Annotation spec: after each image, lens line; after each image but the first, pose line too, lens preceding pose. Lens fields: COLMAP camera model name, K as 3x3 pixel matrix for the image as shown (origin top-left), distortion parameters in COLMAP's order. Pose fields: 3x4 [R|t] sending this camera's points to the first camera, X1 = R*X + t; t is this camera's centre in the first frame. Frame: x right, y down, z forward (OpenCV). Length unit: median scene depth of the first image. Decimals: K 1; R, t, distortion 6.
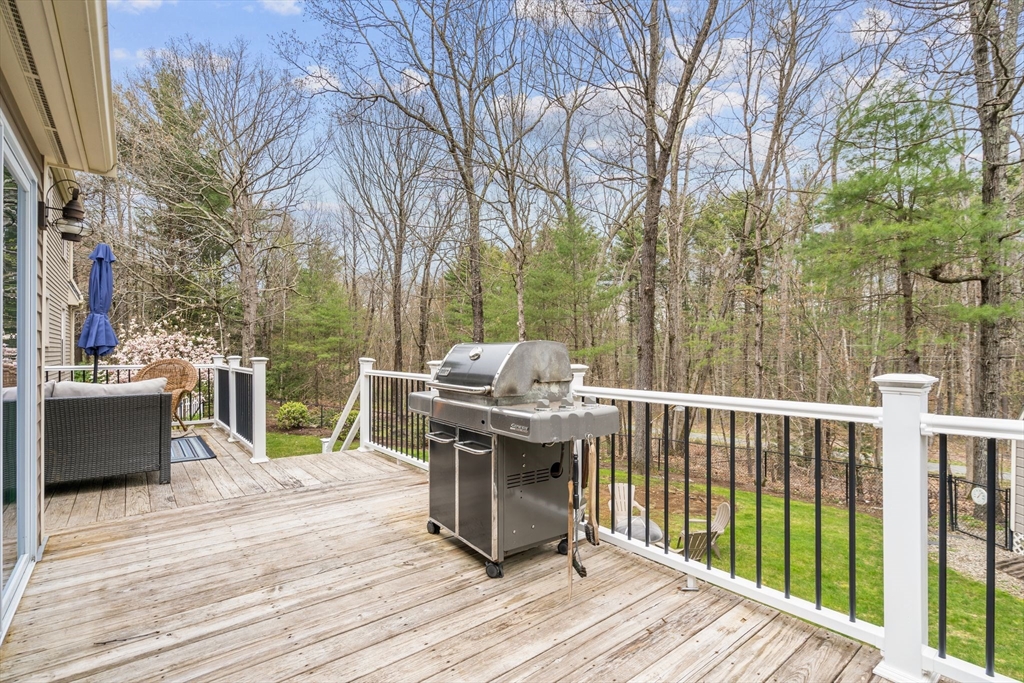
lens RADIAL K [[482.5, 0, 513.5], [0, 482.5, 346.5], [0, 0, 1]] dist [-0.011944, -0.000147]
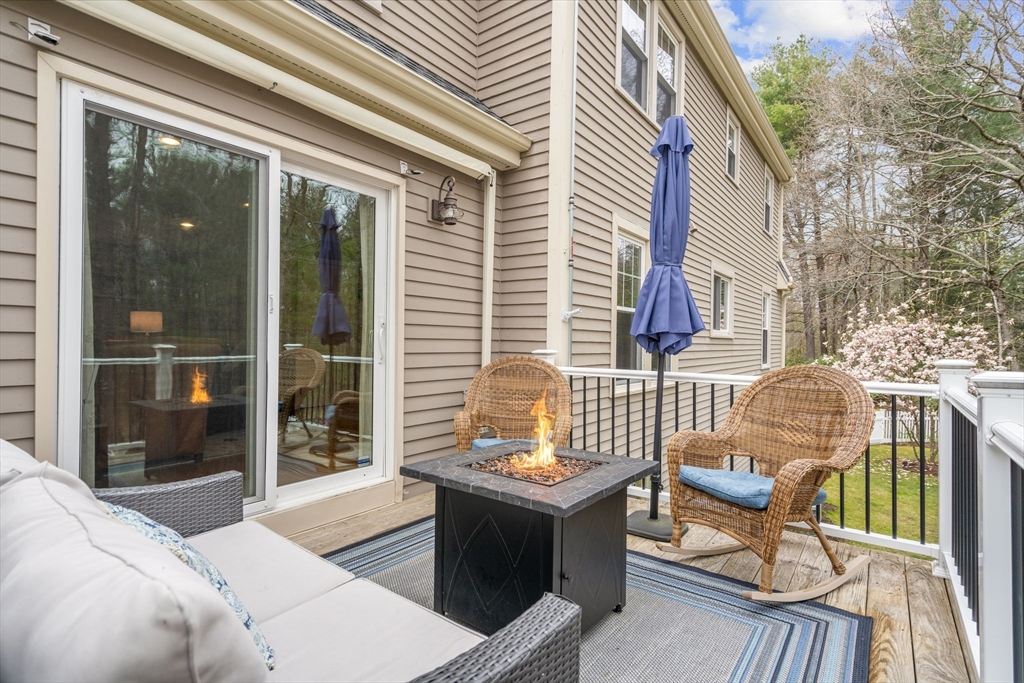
lens RADIAL K [[499.1, 0, 513.0], [0, 499.1, 339.7], [0, 0, 1]] dist [-0.001940, -0.000168]
pose [[0.244234, 0.002035, -0.969714, -0.136234], [-0.003454, 0.999993, 0.001228, 0.001838], [0.969710, 0.003049, 0.244240, 0.236921]]
